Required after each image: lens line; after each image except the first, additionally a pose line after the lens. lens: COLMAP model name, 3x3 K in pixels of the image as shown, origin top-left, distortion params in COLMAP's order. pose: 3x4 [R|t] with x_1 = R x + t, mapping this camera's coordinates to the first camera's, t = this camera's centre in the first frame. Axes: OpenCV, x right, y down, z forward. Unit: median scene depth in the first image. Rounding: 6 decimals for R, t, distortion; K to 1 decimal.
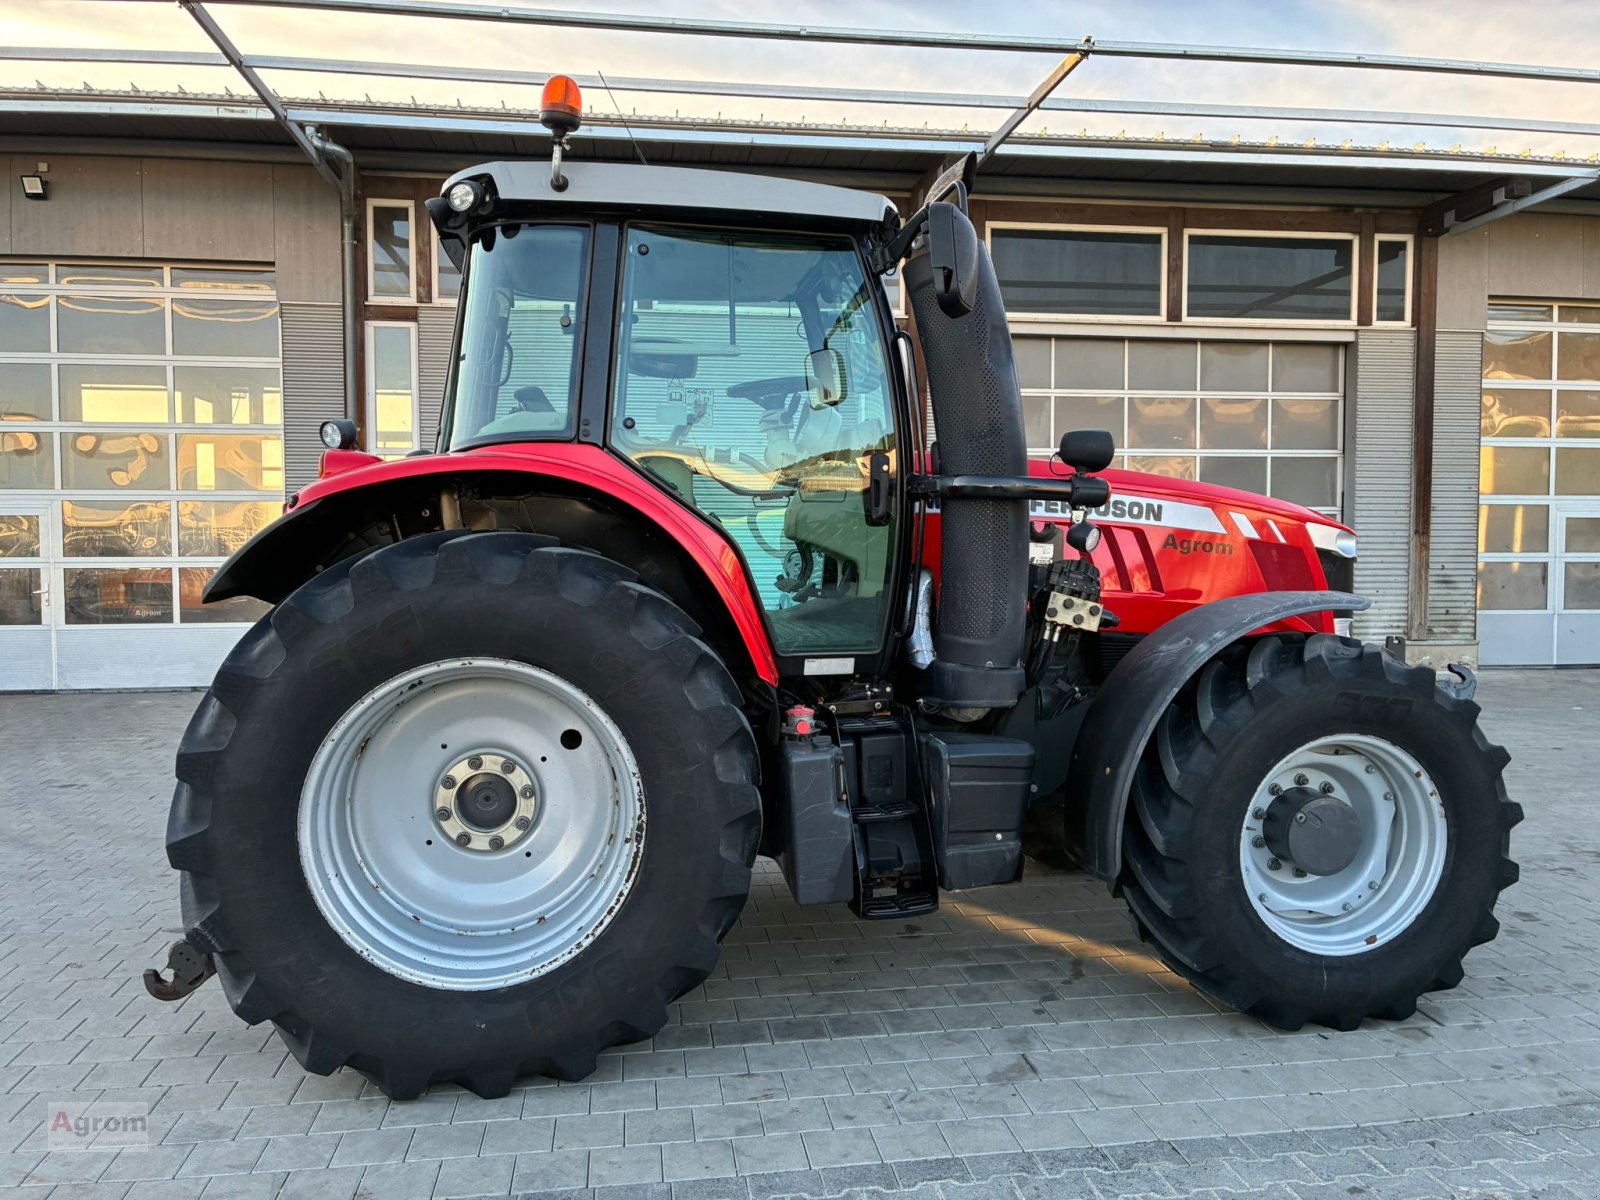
lens RADIAL K [[1212.9, 0, 800.0], [0, 1212.9, 600.0], [0, 0, 1]] dist [0.055814, -0.050100]
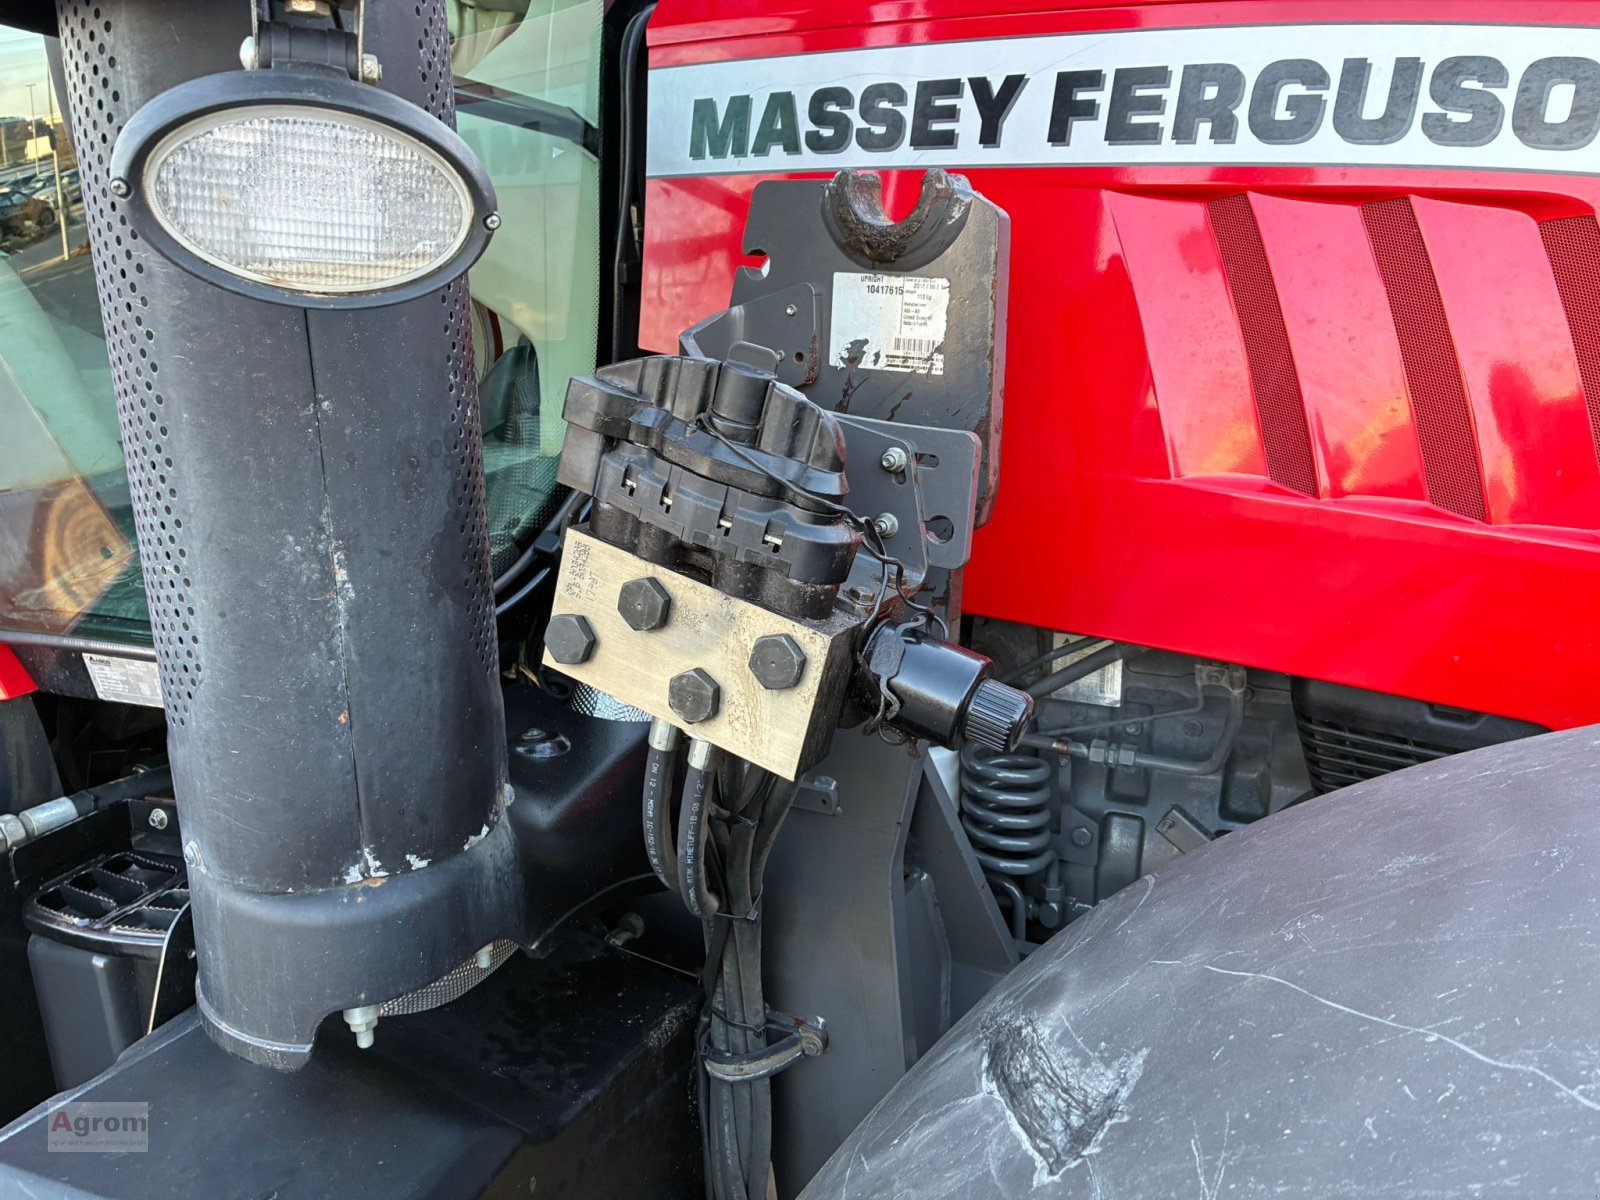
lens RADIAL K [[1212.5, 0, 797.7], [0, 1212.5, 607.7], [0, 0, 1]] dist [0.049154, -0.050779]
pose [[0.799166, 0.147450, -0.582746, 0.364435], [-0.037005, 0.979677, 0.197137, -0.035034], [0.599971, -0.135981, 0.788381, 0.920685]]
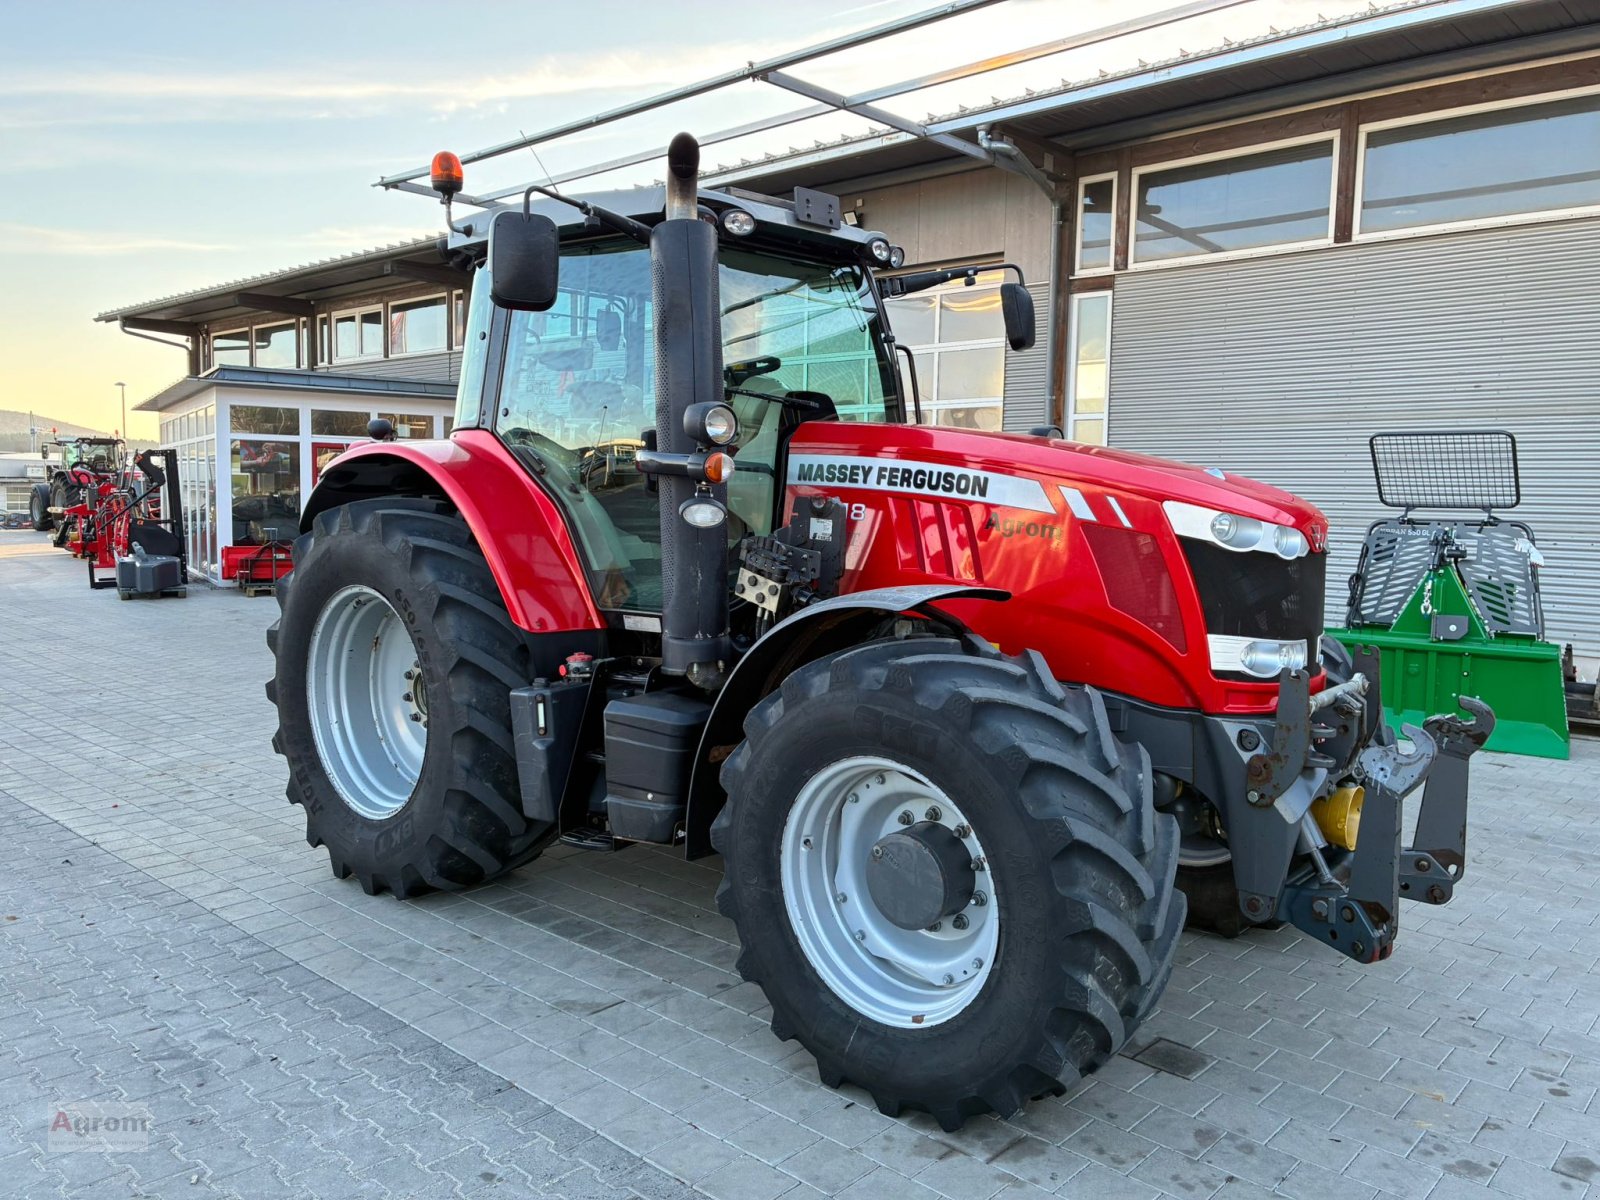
lens RADIAL K [[1219.4, 0, 803.2], [0, 1219.4, 590.4], [0, 0, 1]] dist [0.074251, -0.092285]
pose [[0.632133, 0.074055, -0.771313, 1.055973], [-0.053134, 0.997222, 0.052199, -0.045116], [0.773036, 0.007986, 0.634312, 0.436636]]
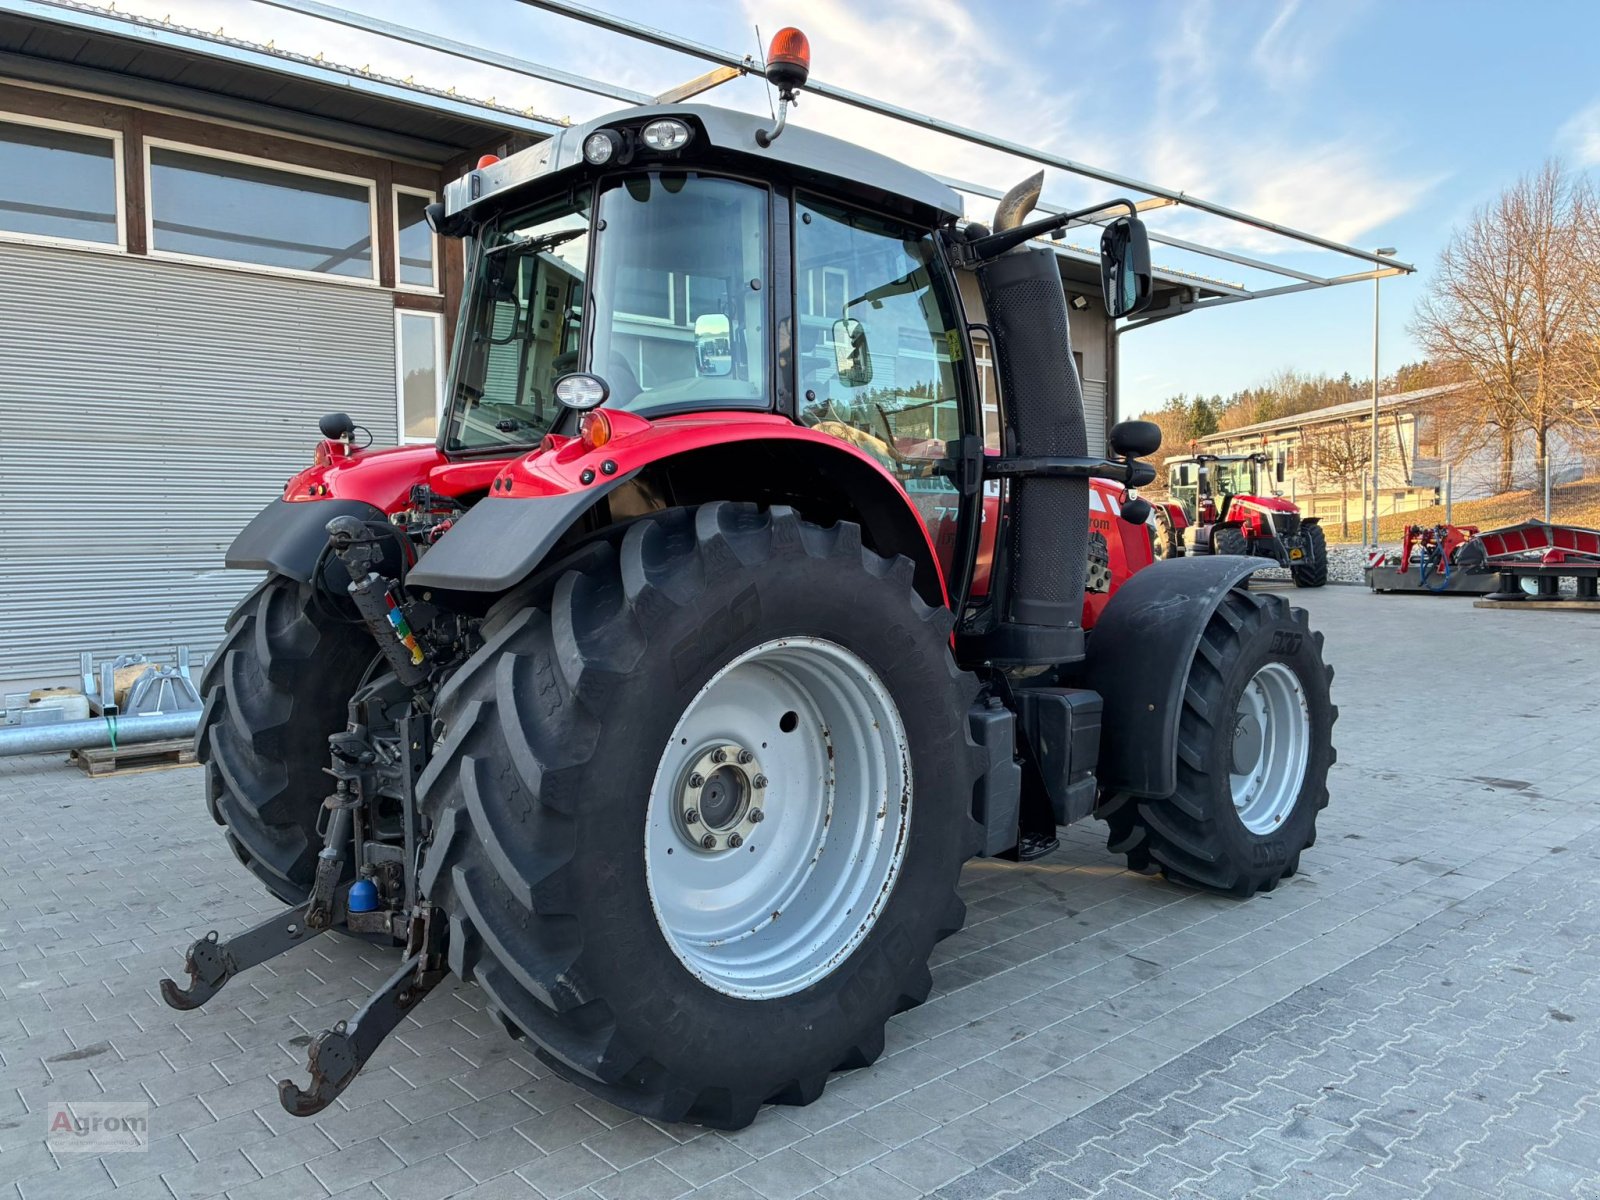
lens RADIAL K [[1208.1, 0, 796.9], [0, 1208.1, 590.7], [0, 0, 1]] dist [0.049991, -0.053680]
pose [[0.834031, -0.035225, 0.550591, -0.695230], [0.037279, 0.999277, 0.007461, 0.003958], [-0.550456, 0.014303, 0.834742, 0.198056]]
